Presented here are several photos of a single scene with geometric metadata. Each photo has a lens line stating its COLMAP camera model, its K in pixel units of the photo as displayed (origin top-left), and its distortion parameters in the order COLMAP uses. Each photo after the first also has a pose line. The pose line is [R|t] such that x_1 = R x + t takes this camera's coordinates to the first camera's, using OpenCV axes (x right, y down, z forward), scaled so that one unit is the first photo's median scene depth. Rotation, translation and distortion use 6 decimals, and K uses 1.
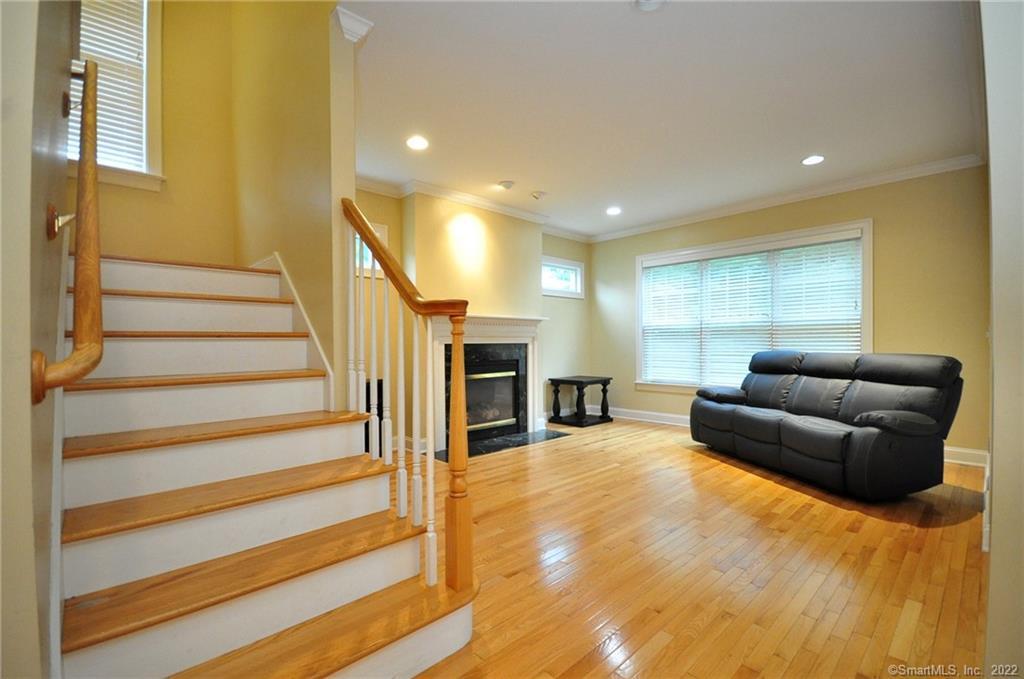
lens RADIAL K [[451.5, 0, 510.3], [0, 451.5, 348.5], [0, 0, 1]] dist [-0.003617, -0.004819]
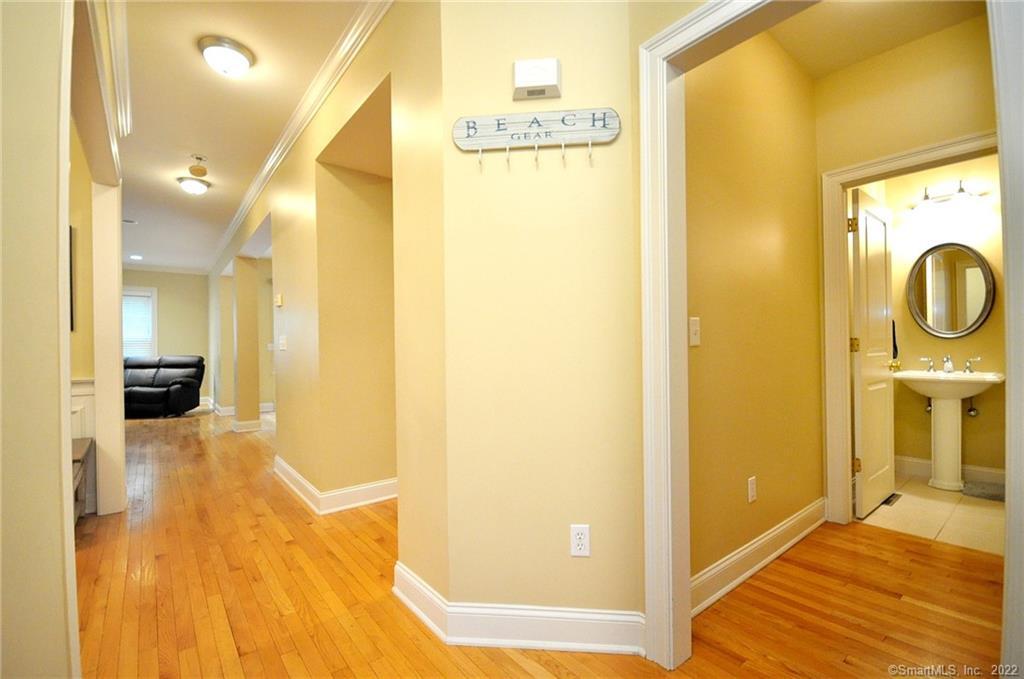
lens RADIAL K [[451.5, 0, 509.9], [0, 451.5, 343.9], [0, 0, 1]] dist [-0.003617, -0.004819]
pose [[0.092334, 0.012939, 0.995644, -1.102666], [0.021975, 0.999646, -0.015029, 0.020553], [-0.995486, 0.023267, 0.092016, -0.776258]]
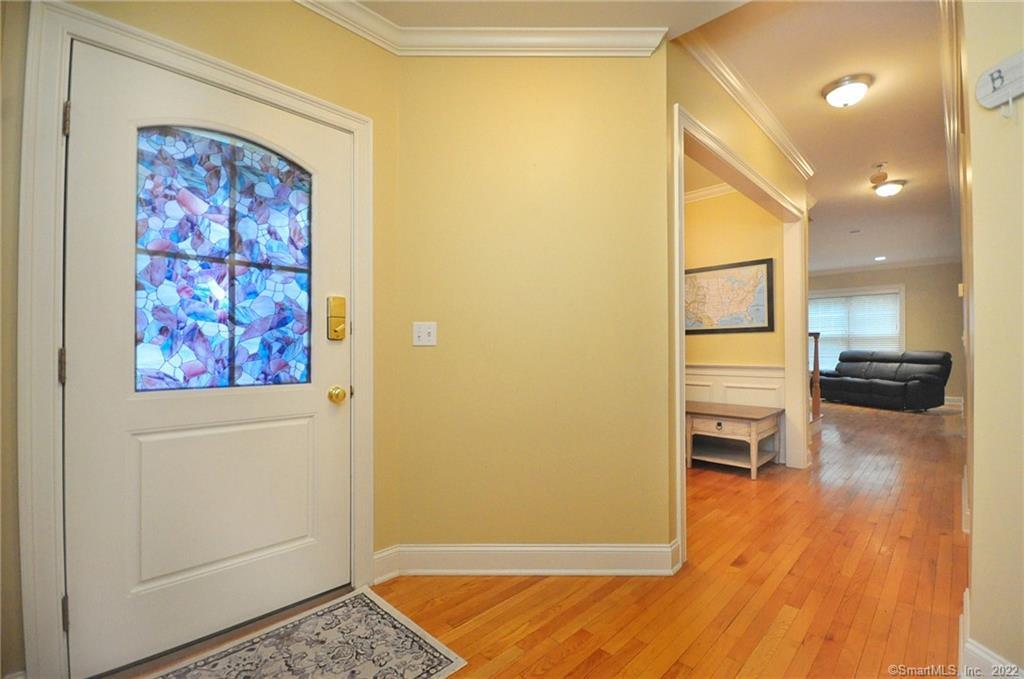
lens RADIAL K [[451.5, 0, 515.0], [0, 451.5, 343.3], [0, 0, 1]] dist [-0.003617, -0.004819]
pose [[0.999580, 0.003964, 0.028723, -1.069406], [-0.003385, 0.999791, -0.020182, 0.022769], [-0.028797, 0.020076, 0.999384, -1.020232]]
